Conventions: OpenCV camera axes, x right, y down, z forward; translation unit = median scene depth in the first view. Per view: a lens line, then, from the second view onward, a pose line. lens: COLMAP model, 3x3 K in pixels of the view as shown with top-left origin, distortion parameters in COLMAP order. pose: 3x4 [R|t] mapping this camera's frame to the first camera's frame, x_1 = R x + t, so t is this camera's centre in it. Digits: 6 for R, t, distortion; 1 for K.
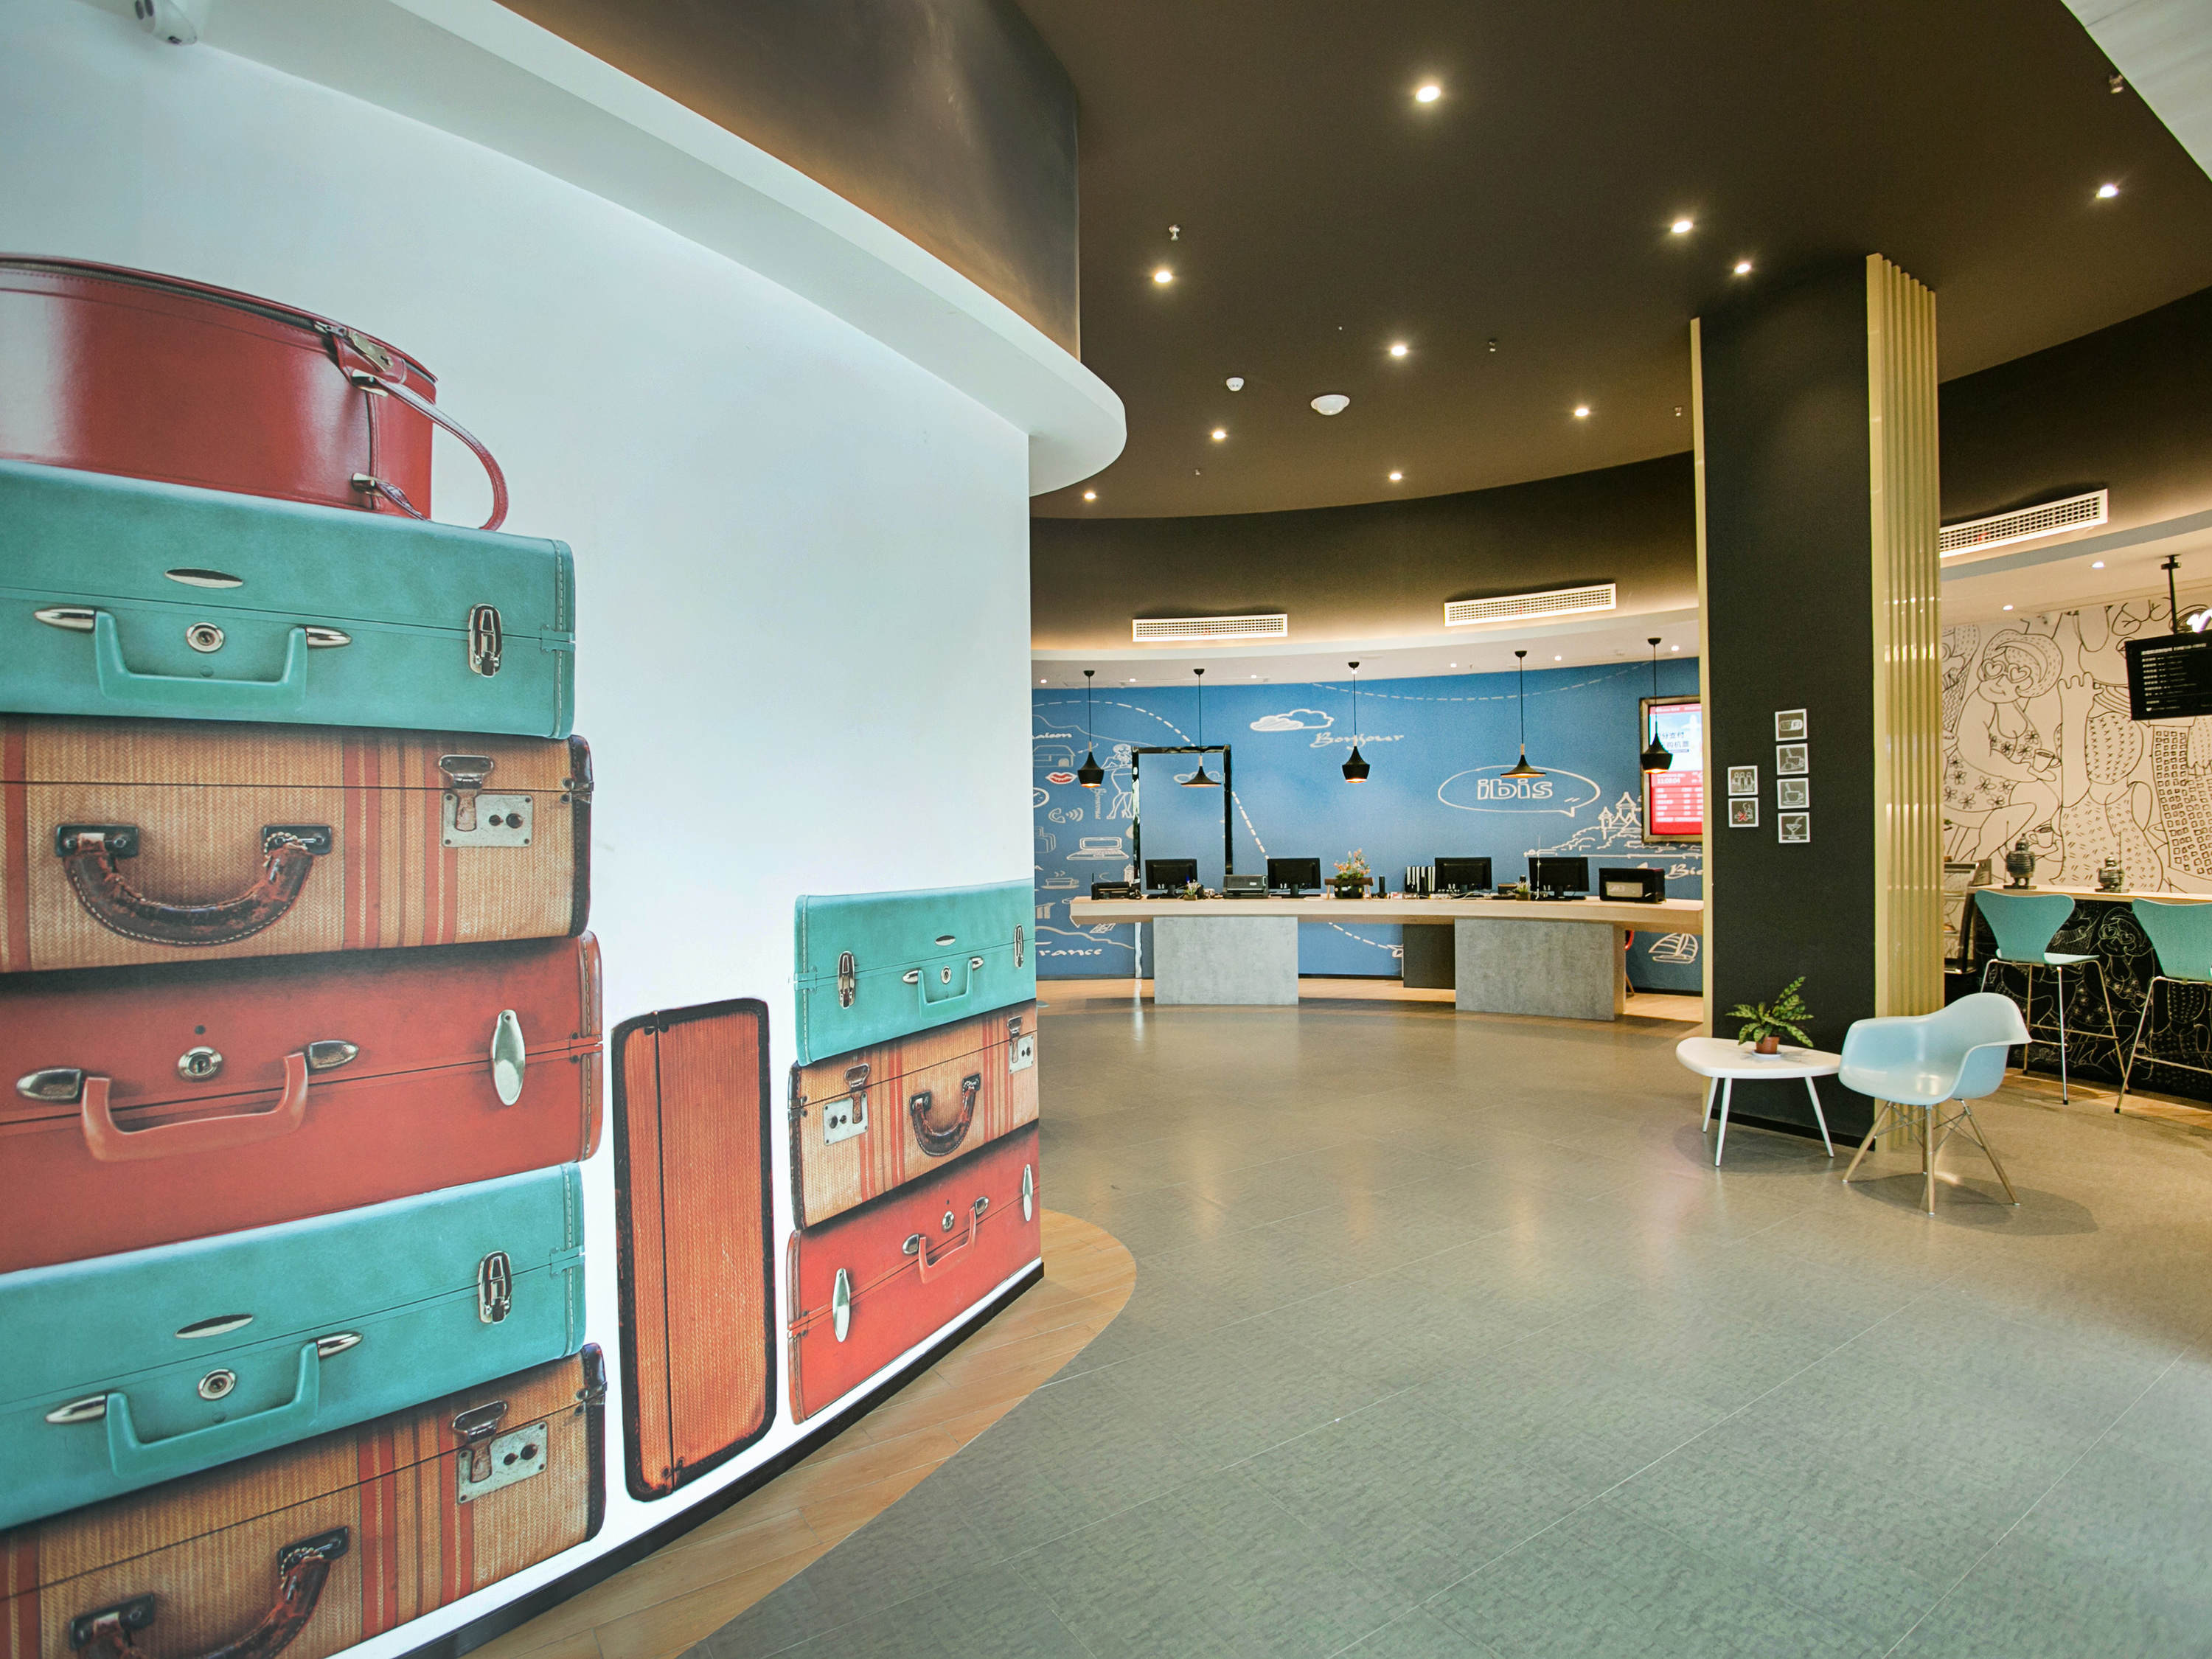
lens RADIAL K [[1151.3, 0, 1099.1], [0, 1151.3, 832.9], [0, 0, 1]] dist [-0.075385, 0.031623]
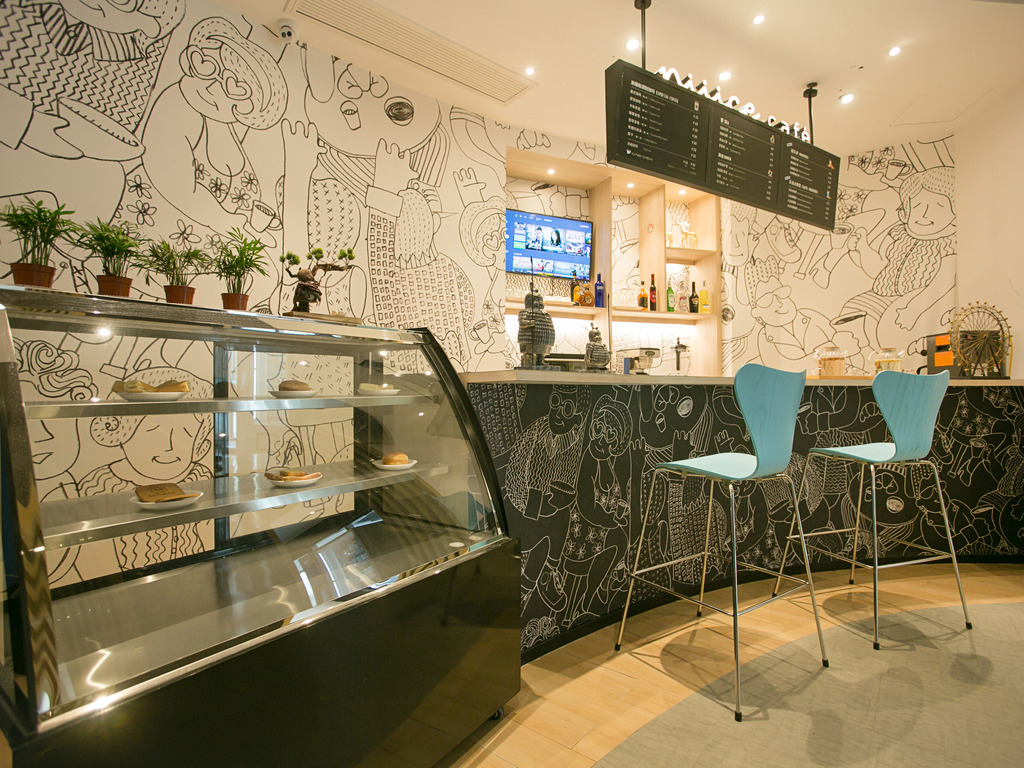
lens RADIAL K [[533.0, 0, 508.8], [0, 533.0, 385.6], [0, 0, 1]] dist [-0.075385, 0.031623]
pose [[-0.291907, 0.017125, 0.956293, 0.489409], [0.010446, 0.999837, -0.014716, 0.053920], [-0.956390, 0.005694, -0.292038, 0.969897]]
